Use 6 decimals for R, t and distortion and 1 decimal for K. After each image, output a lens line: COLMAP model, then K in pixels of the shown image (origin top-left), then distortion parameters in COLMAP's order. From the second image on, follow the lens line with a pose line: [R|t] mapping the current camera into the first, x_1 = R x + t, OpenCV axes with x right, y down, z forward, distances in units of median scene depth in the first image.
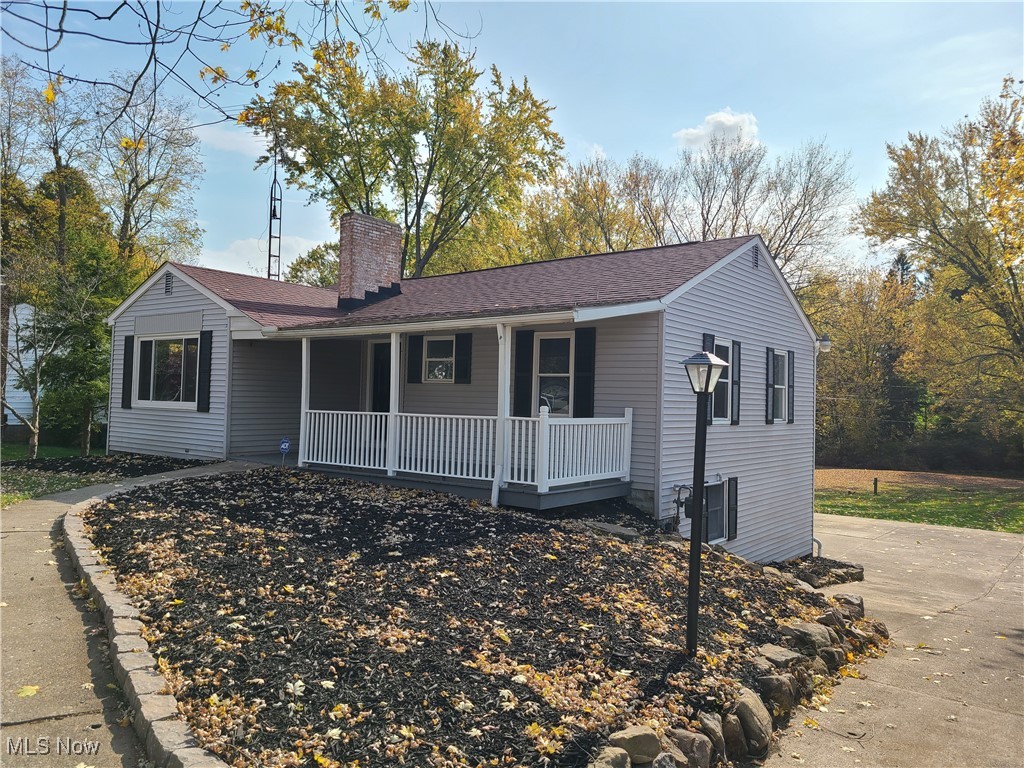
lens RADIAL K [[765.6, 0, 517.6], [0, 765.6, 382.1], [0, 0, 1]] dist [0.051849, -0.034806]
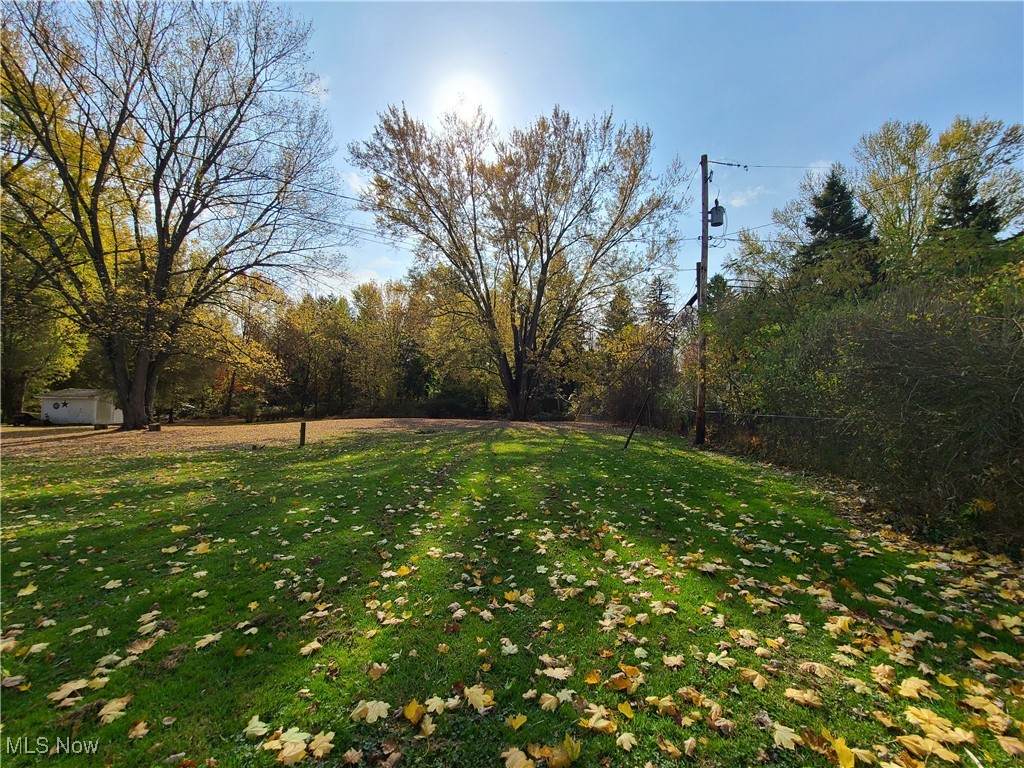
lens RADIAL K [[420.0, 0, 511.8], [0, 420.0, 382.5], [0, 0, 1]] dist [-0.013587, -0.000171]
pose [[0.802156, 0.005649, 0.597087, 1.053012], [-0.009598, 0.999948, 0.003434, 0.230383], [-0.597037, -0.008486, 0.802169, 1.613993]]
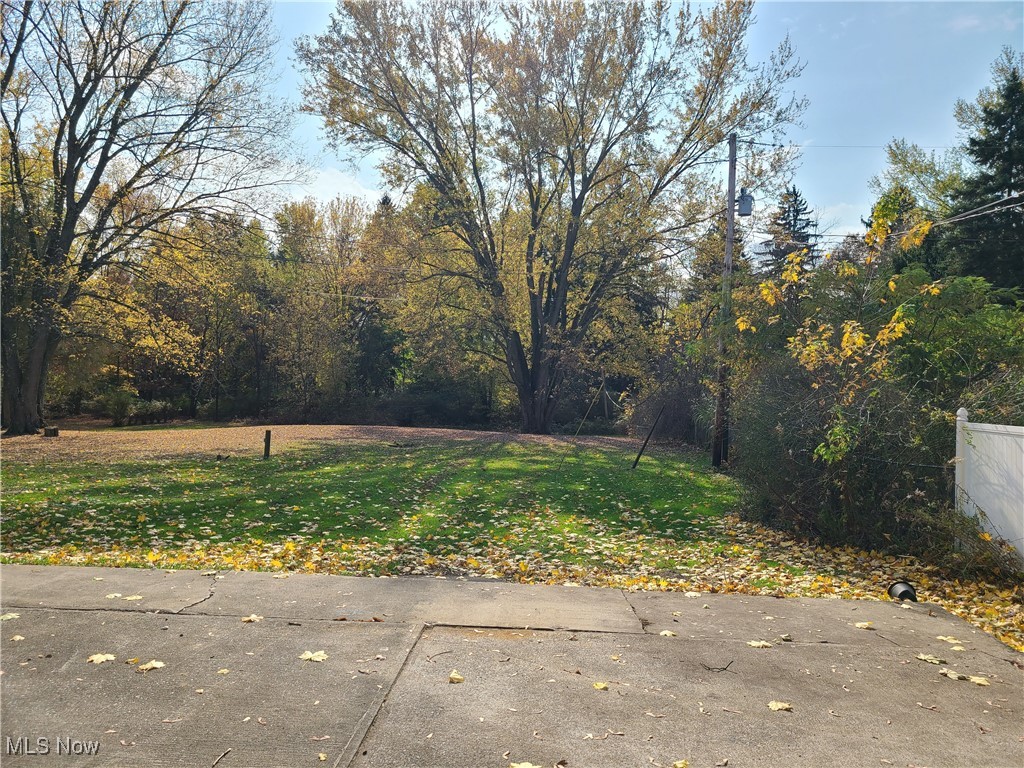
lens RADIAL K [[765.6, 0, 507.0], [0, 765.6, 379.6], [0, 0, 1]] dist [0.051849, -0.034806]
pose [[0.827610, 0.008839, 0.561234, 0.774709], [-0.029756, 0.999161, 0.028144, 0.171304], [-0.560514, -0.039992, 0.827179, 1.132603]]
